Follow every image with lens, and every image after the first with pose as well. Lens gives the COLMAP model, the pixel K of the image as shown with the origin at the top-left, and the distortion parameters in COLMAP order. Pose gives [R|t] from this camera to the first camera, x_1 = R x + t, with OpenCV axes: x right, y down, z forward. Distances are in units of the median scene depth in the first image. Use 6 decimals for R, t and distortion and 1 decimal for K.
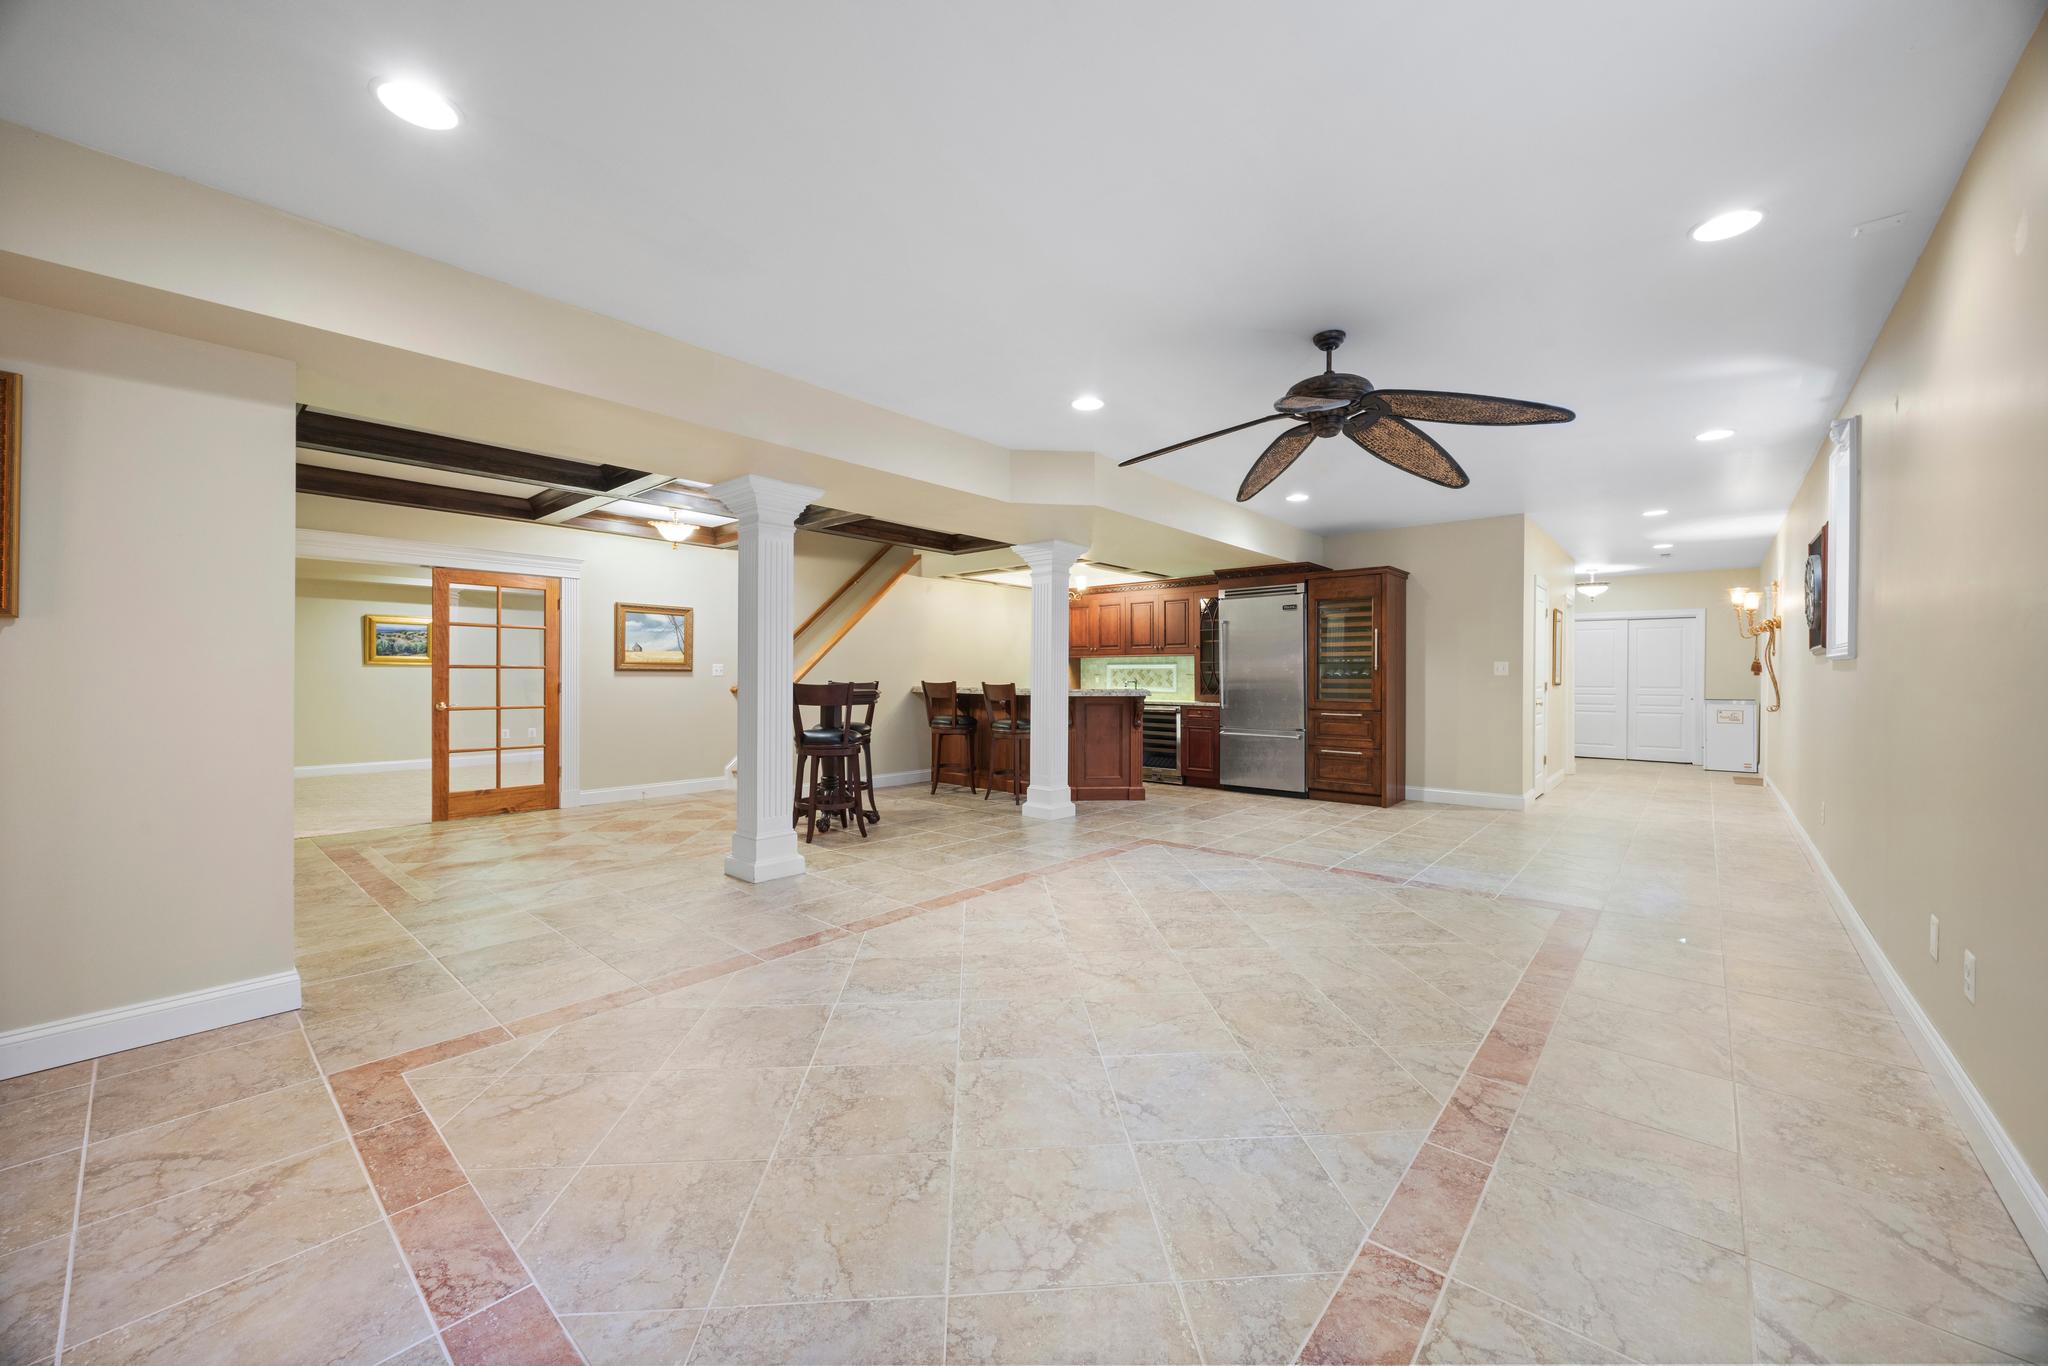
lens RADIAL K [[778.7, 0, 1027.9], [0, 778.7, 678.5], [0, 0, 1]] dist [-0.000369, 0.000533]
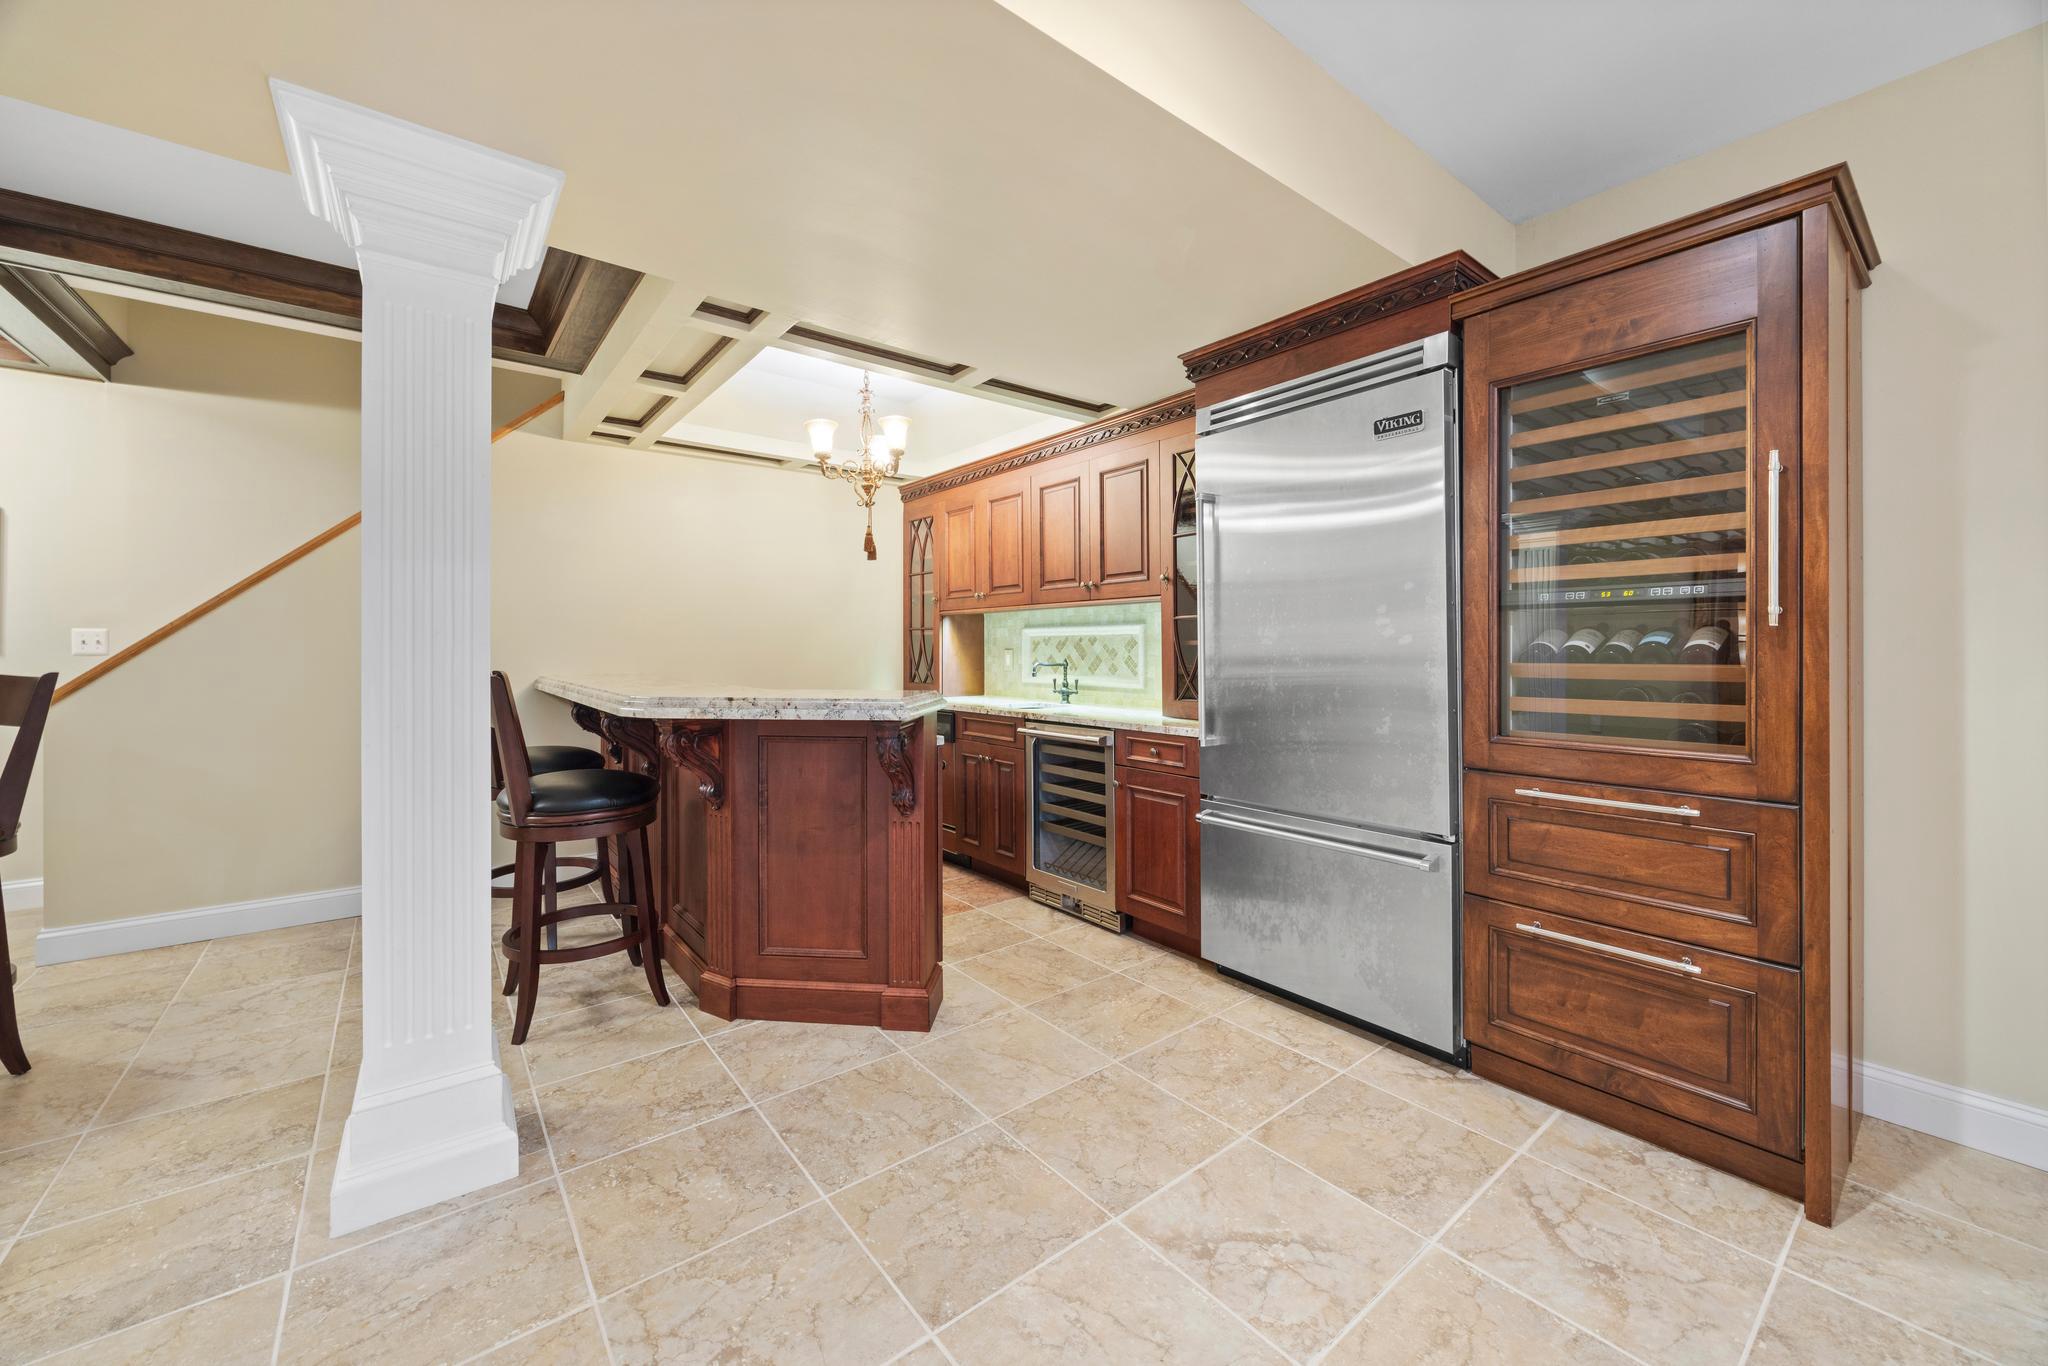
lens RADIAL K [[782.7, 0, 1029.8], [0, 782.7, 646.1], [0, 0, 1]] dist [-0.000353, -0.000202]
pose [[0.983618, -0.003260, -0.180233, 0.480919], [0.002031, 0.999973, -0.007003, -0.008311], [0.180251, 0.006522, 0.983599, 1.300941]]
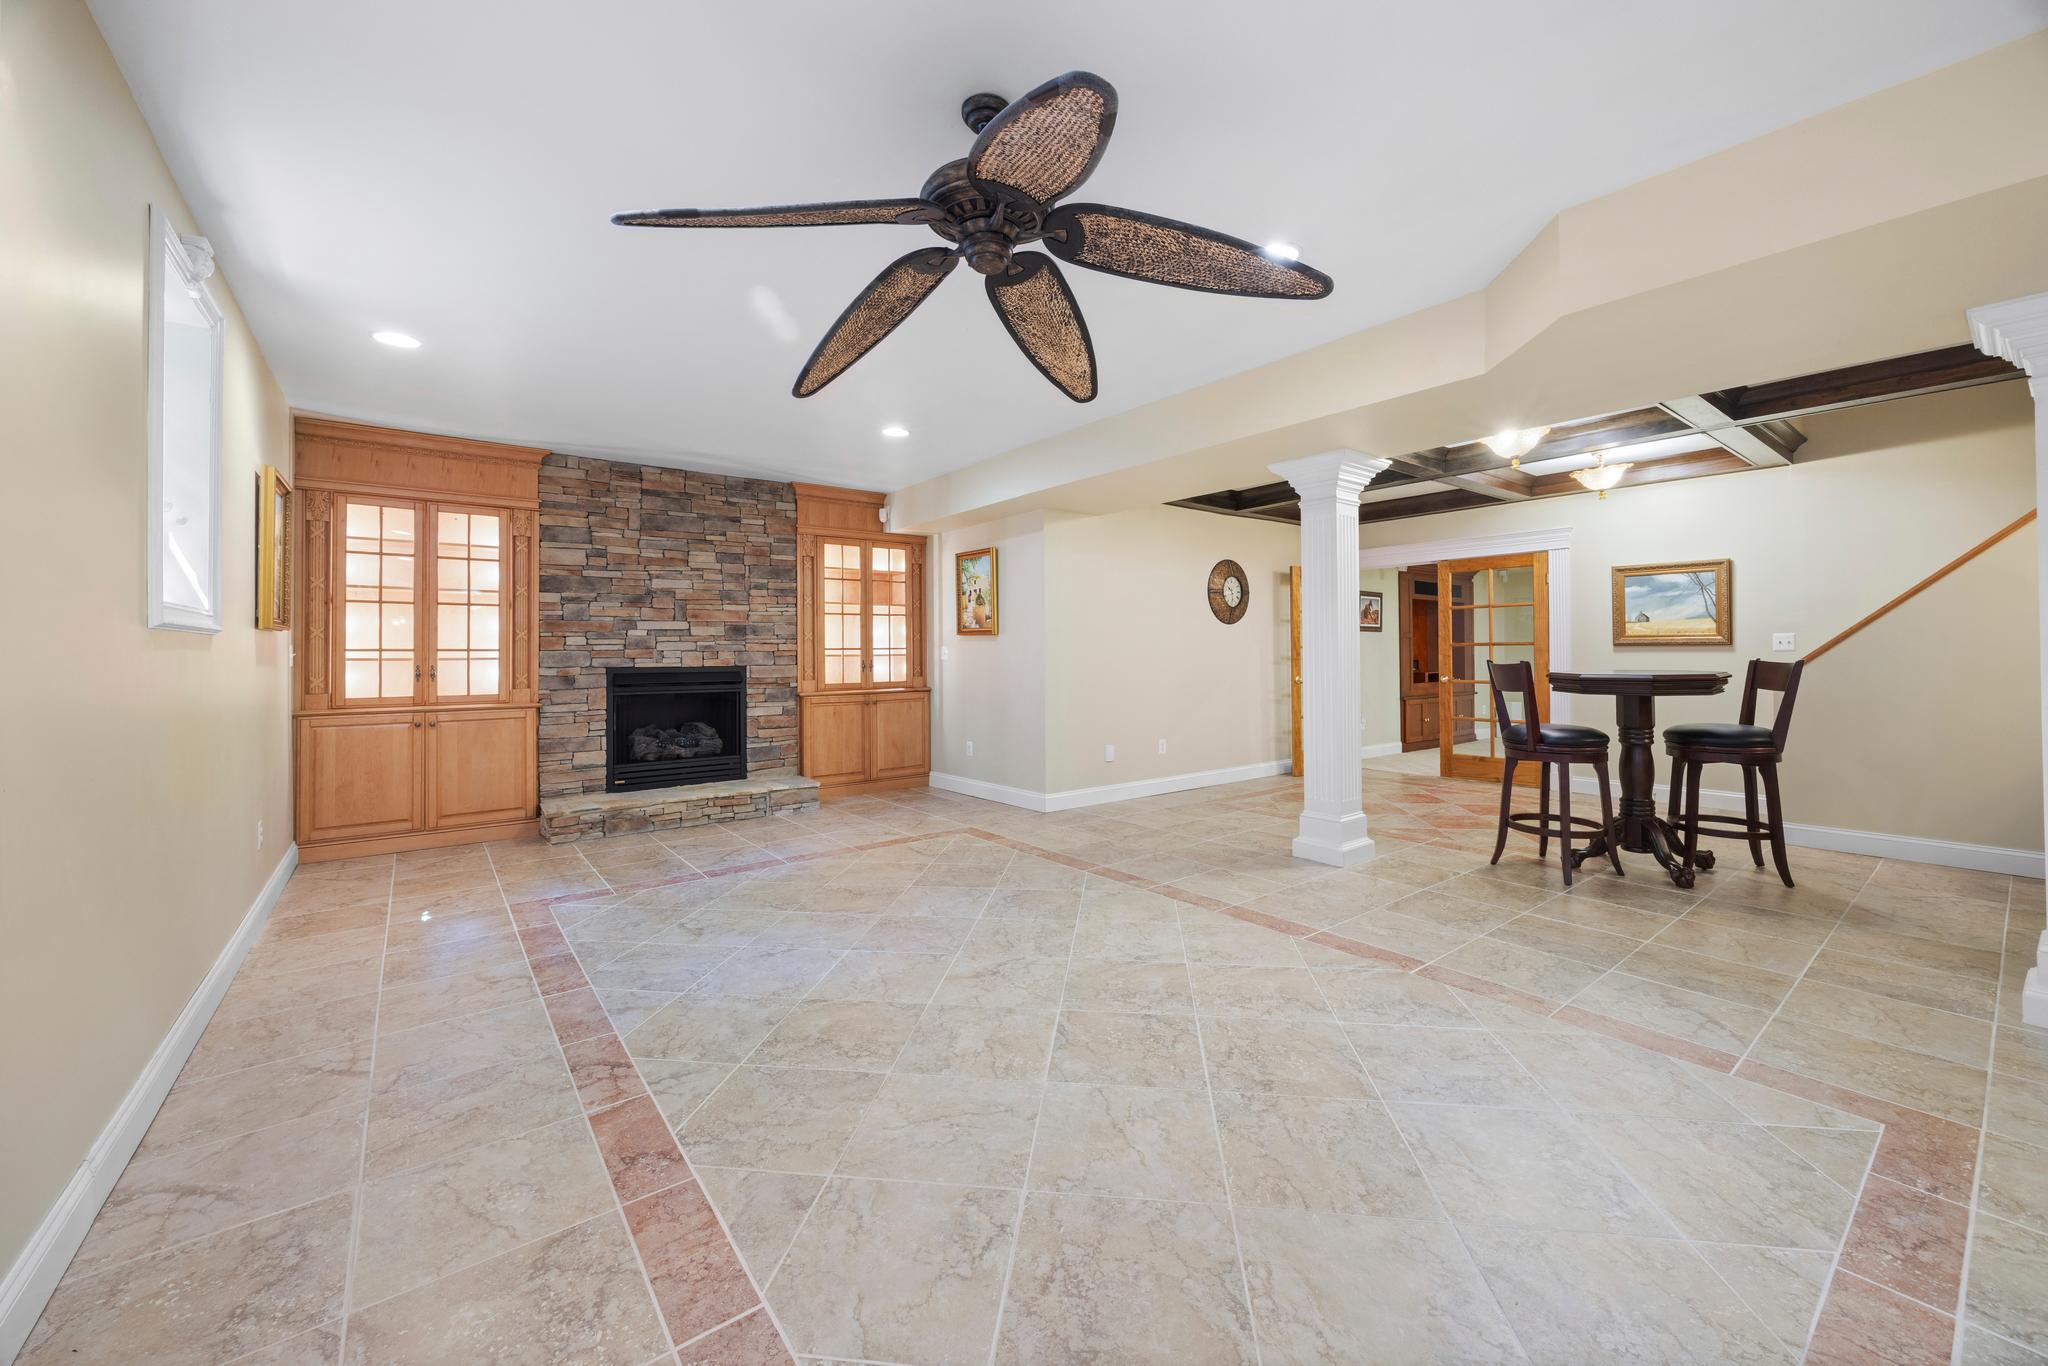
lens RADIAL K [[782.7, 0, 1029.8], [0, 782.7, 646.1], [0, 0, 1]] dist [-0.000353, -0.000202]
pose [[-0.192113, -0.010640, -0.981315, 0.829005], [0.004799, 0.999919, -0.011781, -0.004539], [0.981361, -0.006972, -0.192046, 0.969472]]
